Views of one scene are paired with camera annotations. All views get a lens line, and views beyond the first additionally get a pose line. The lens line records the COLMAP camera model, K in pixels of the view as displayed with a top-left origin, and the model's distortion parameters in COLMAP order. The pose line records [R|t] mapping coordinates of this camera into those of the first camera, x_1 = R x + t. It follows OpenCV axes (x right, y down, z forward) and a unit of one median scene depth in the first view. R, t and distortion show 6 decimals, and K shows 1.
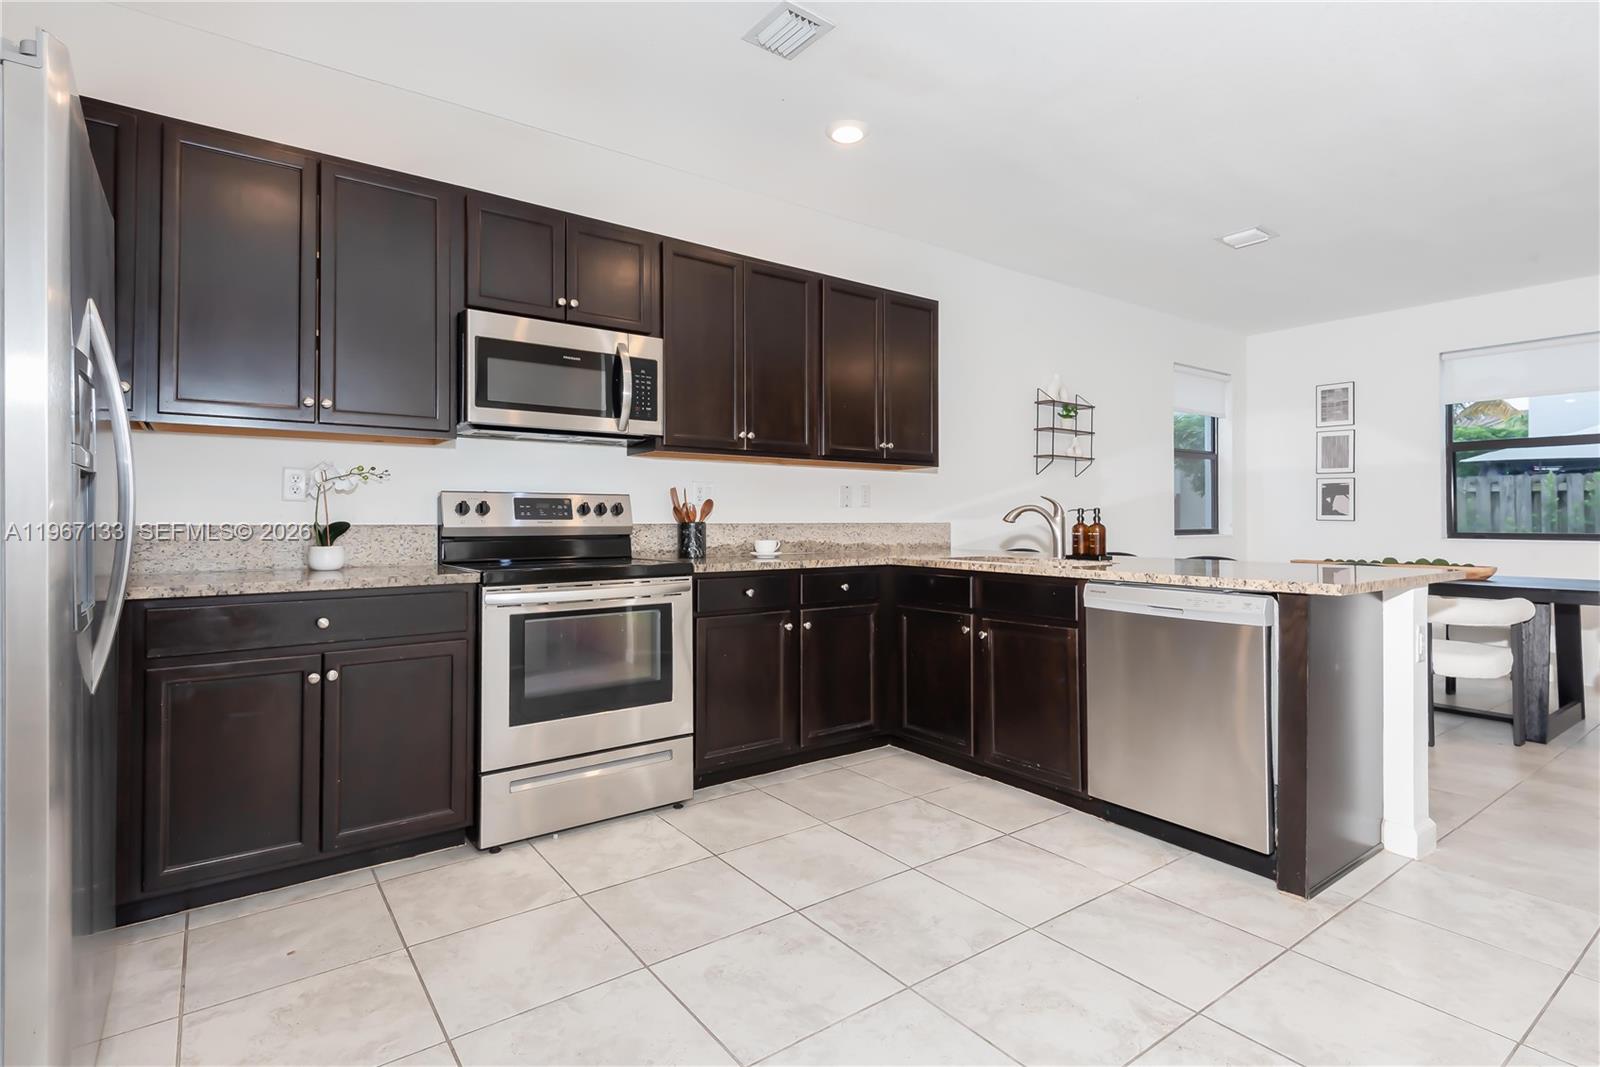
lens RADIAL K [[796.6, 0, 800.0], [0, 796.6, 533.5], [0, 0, 1]] dist [0.041765, -0.024729]
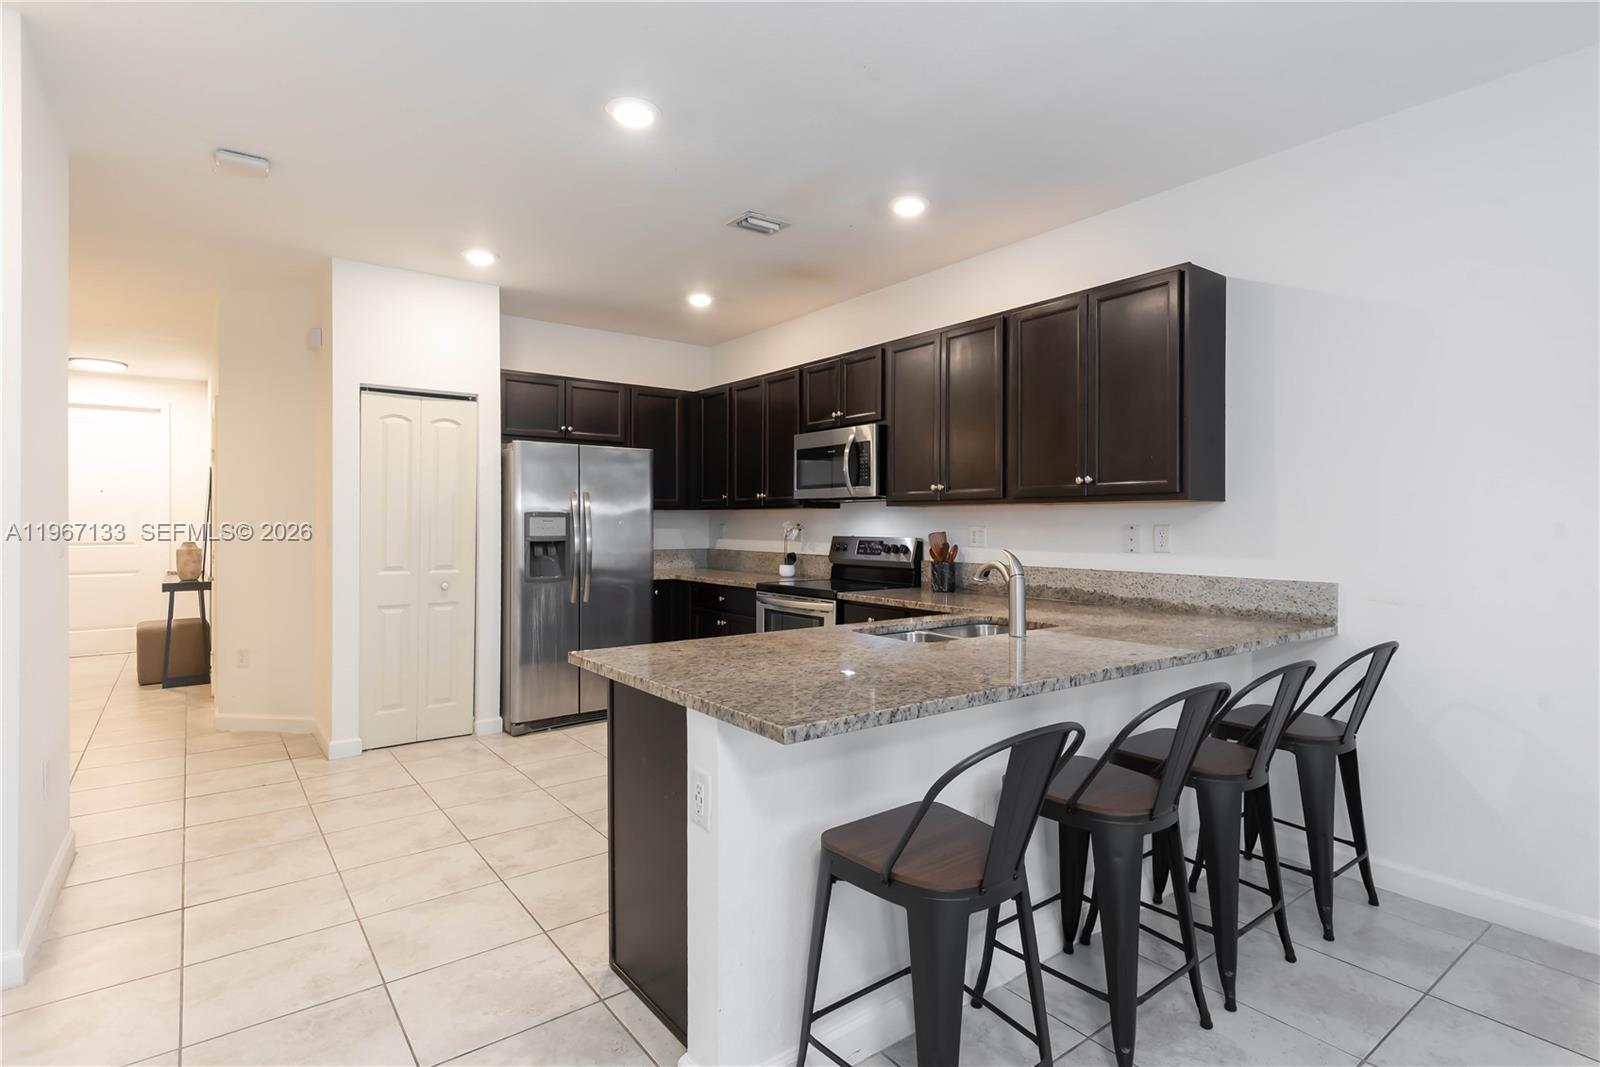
lens RADIAL K [[791.1, 0, 812.6], [0, 791.1, 519.1], [0, 0, 1]] dist [0.019815, 0.000222]
pose [[0.012781, -0.004315, -0.999909, 0.926985], [-0.019871, 0.999792, -0.004569, -0.060541], [0.999721, 0.019928, 0.012692, 0.700966]]
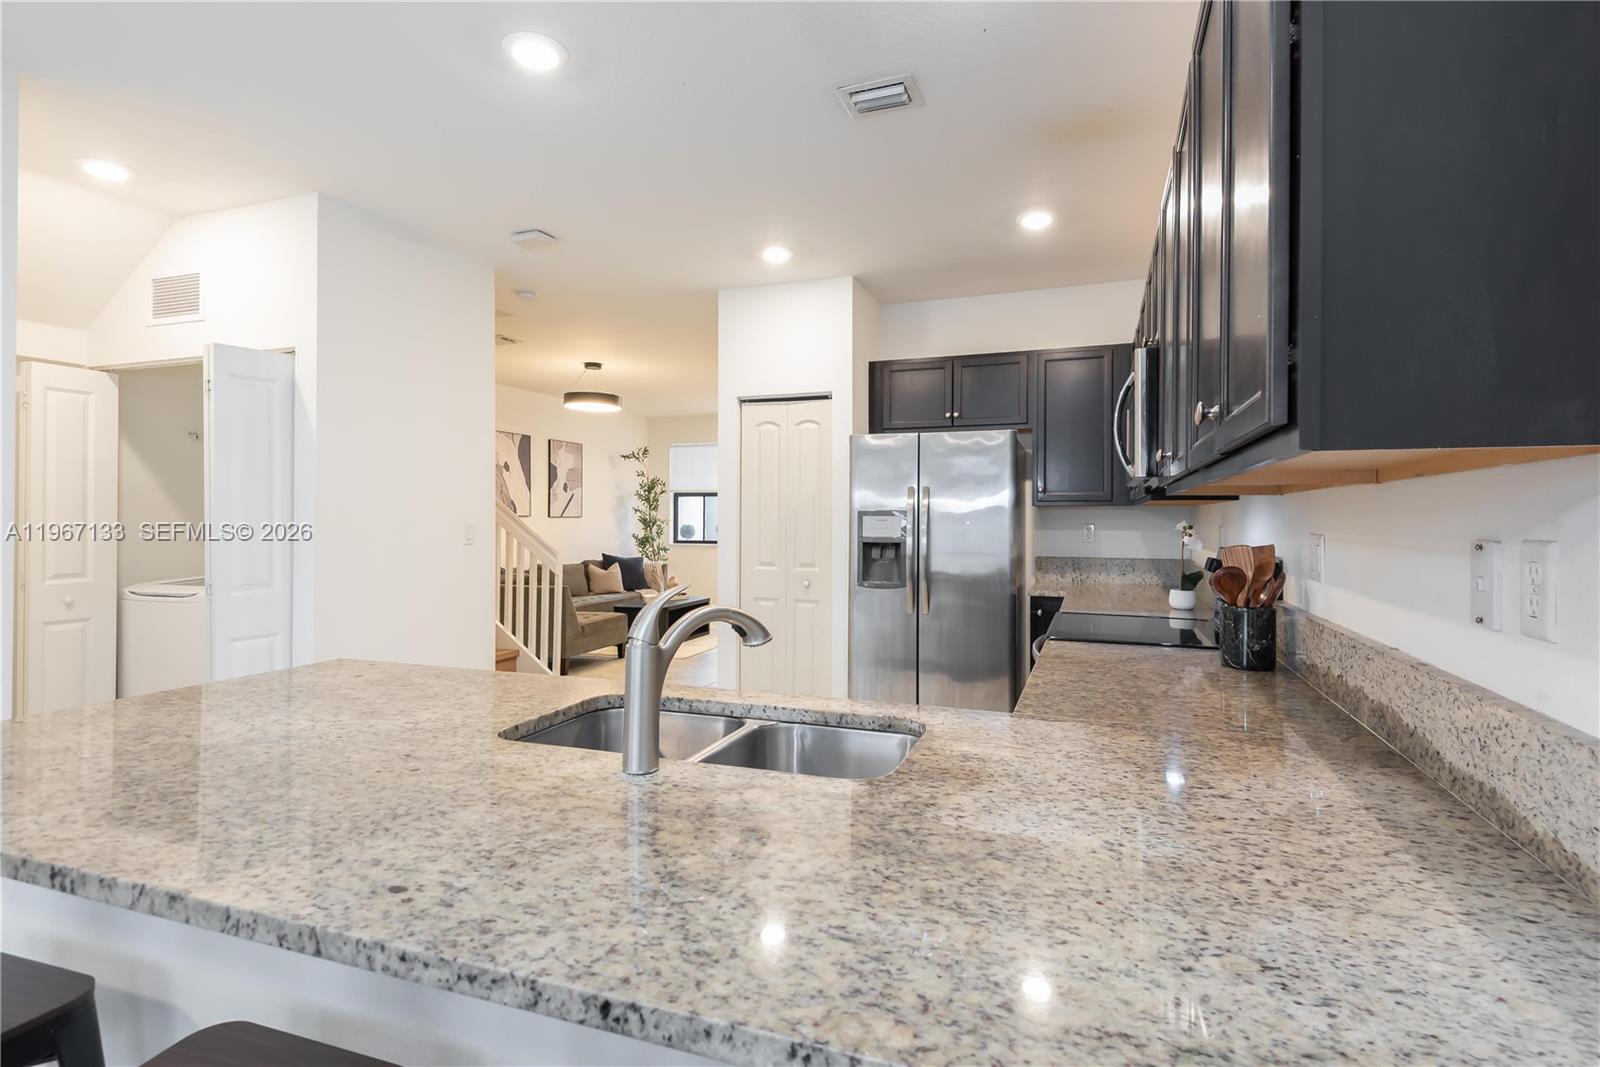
lens RADIAL K [[791.1, 0, 812.6], [0, 791.1, 519.1], [0, 0, 1]] dist [0.019815, 0.000222]
pose [[-0.842444, 0.002490, -0.538778, 0.395559], [-0.009152, 0.999779, 0.018931, -0.076010], [0.538706, 0.020879, -0.842235, 1.169201]]
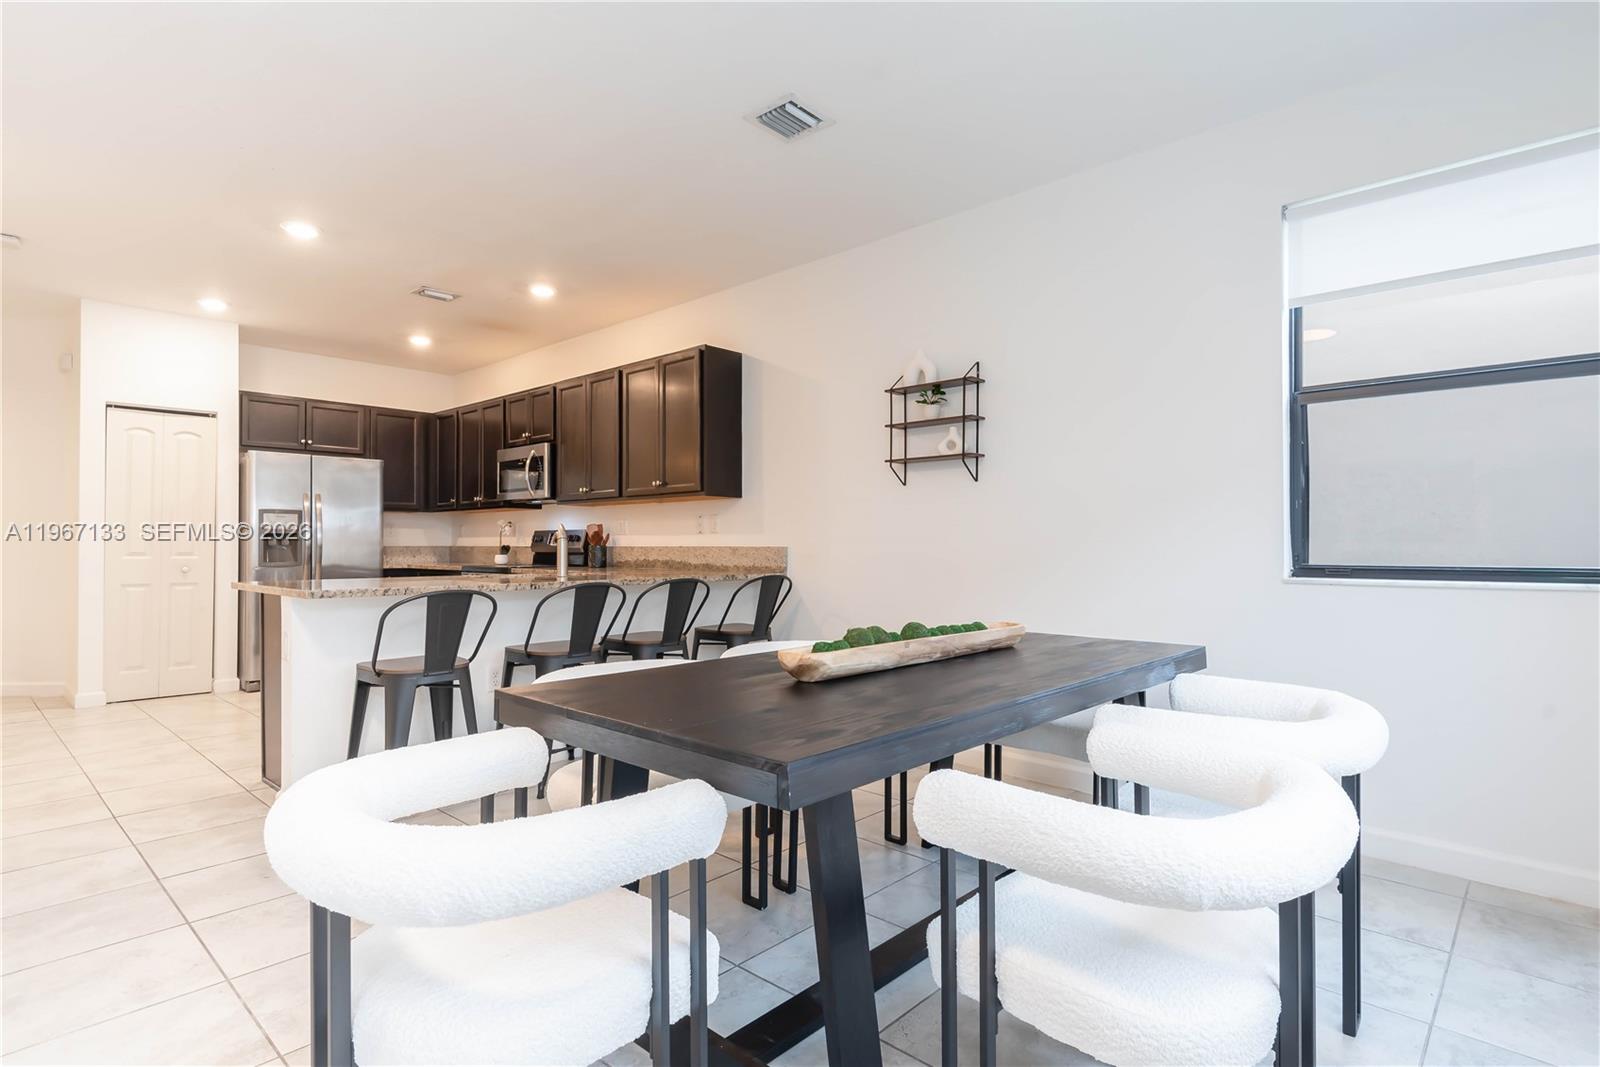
lens RADIAL K [[796.6, 0, 800.0], [0, 796.6, 533.5], [0, 0, 1]] dist [0.041765, -0.024729]
pose [[0.175285, -0.013842, -0.984420, 1.354424], [-0.016714, 0.999715, -0.017034, -0.015684], [0.984376, 0.019440, 0.175004, 0.995248]]
